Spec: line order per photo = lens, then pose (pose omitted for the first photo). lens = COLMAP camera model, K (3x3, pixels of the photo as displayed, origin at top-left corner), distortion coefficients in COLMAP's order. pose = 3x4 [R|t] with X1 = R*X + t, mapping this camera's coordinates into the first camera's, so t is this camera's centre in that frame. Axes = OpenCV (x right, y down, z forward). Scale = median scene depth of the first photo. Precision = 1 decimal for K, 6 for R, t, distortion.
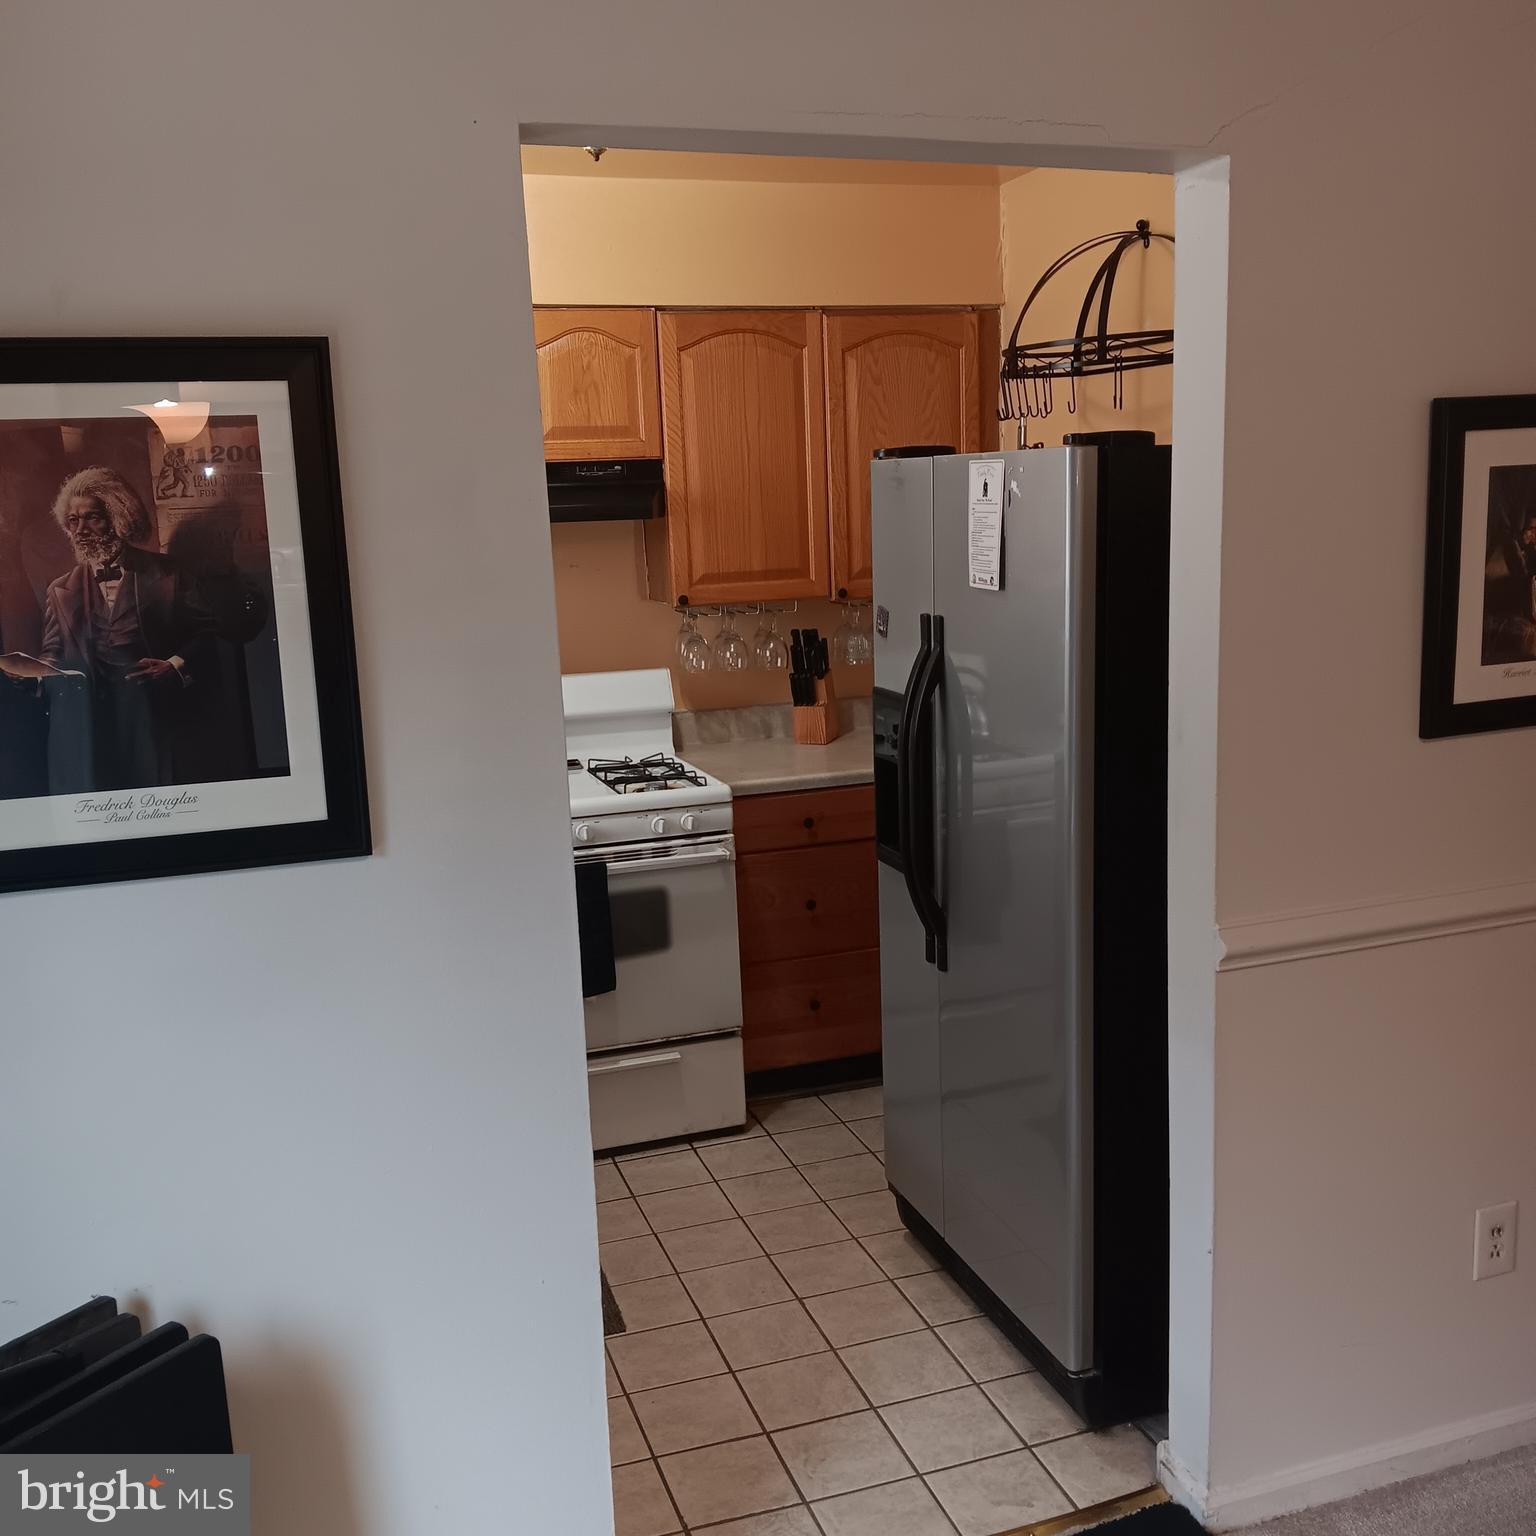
lens RADIAL K [[1571.2, 0, 769.5], [0, 1571.2, 784.2], [0, 0, 1]] dist [0.192257, -0.547900]
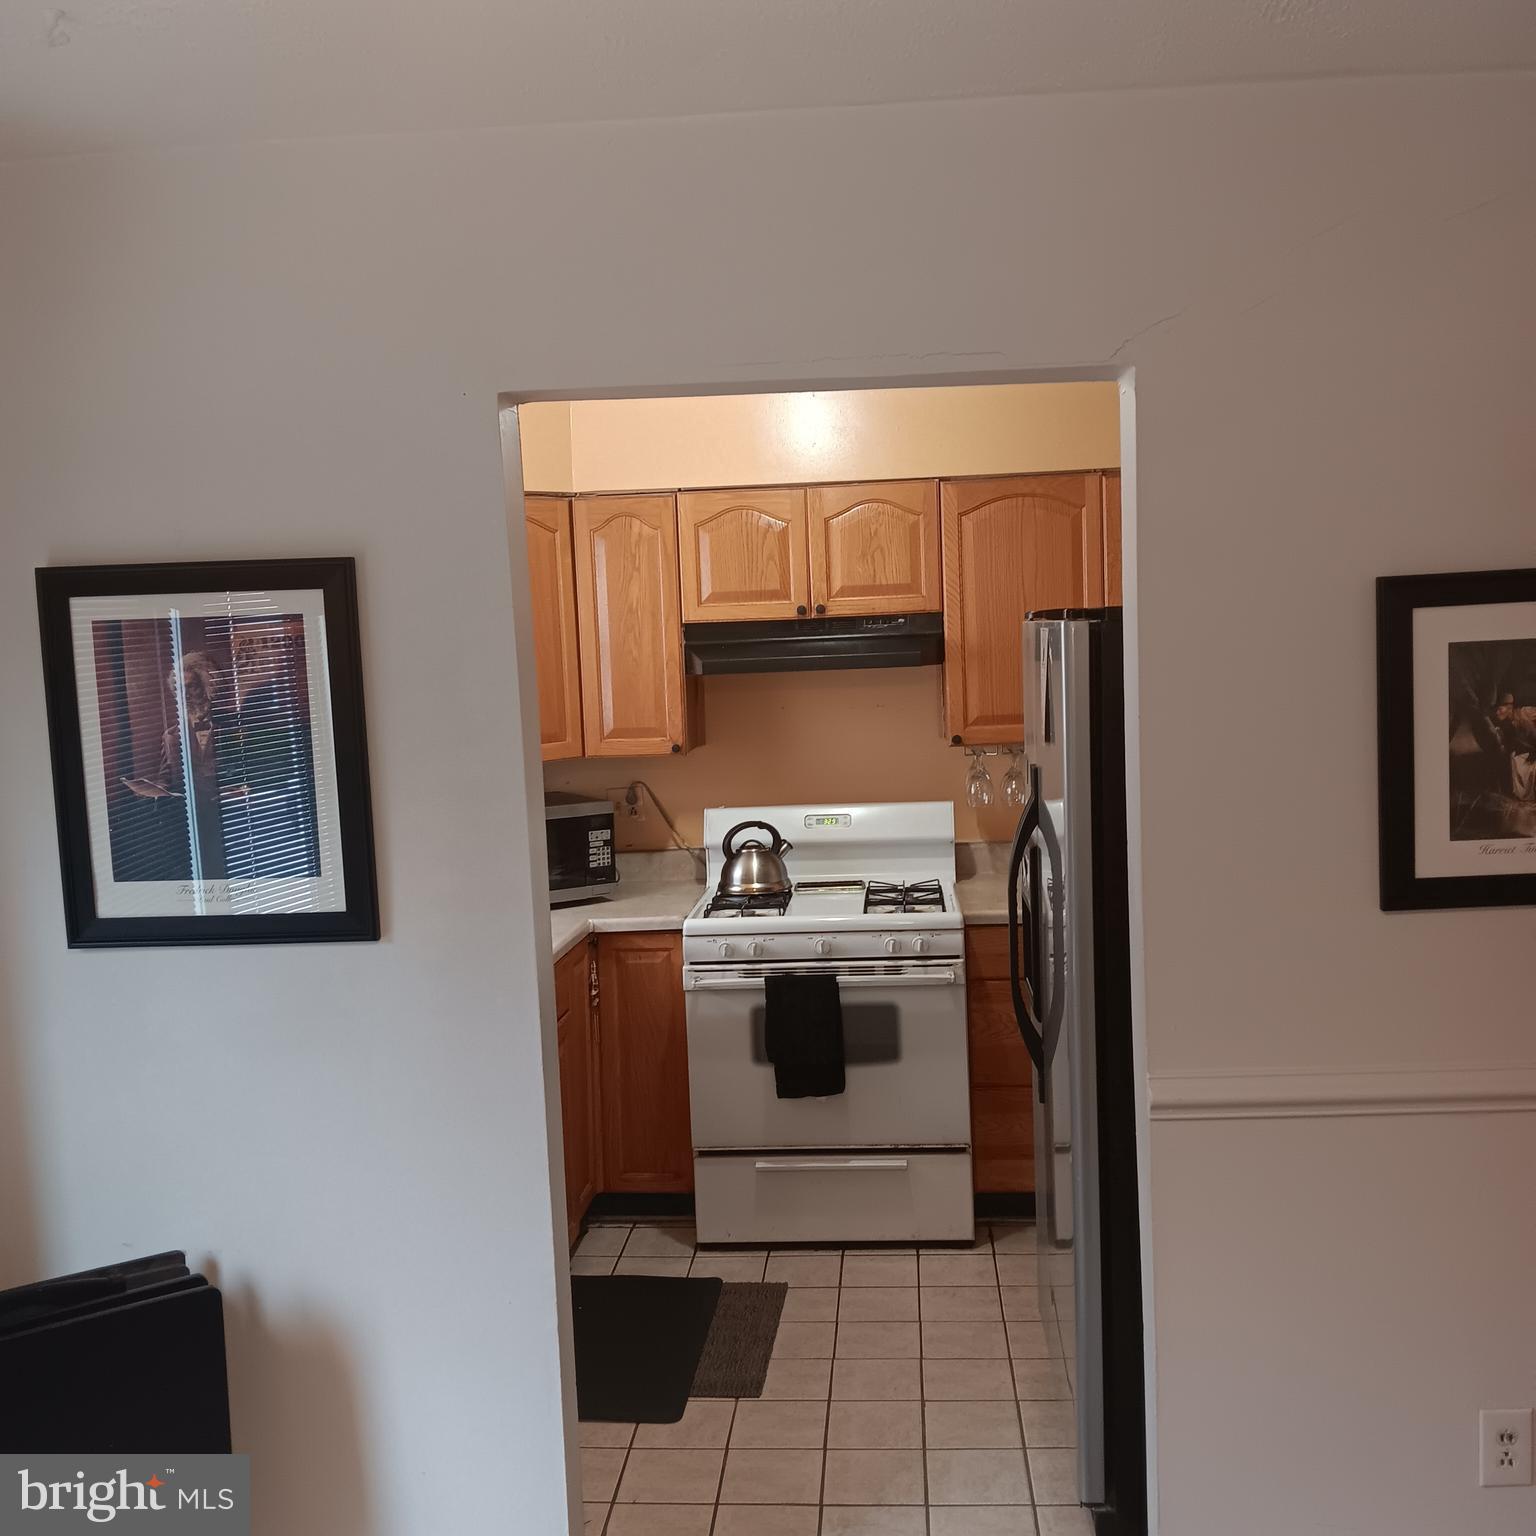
lens RADIAL K [[1579.1, 0, 780.1], [0, 1579.1, 782.2], [0, 0, 1]] dist [0.153370, -0.372306]
pose [[0.920966, 0.038108, -0.387776, 0.276324], [-0.067278, 0.995811, -0.061921, -0.013087], [0.383792, 0.083116, 0.919671, -0.046084]]
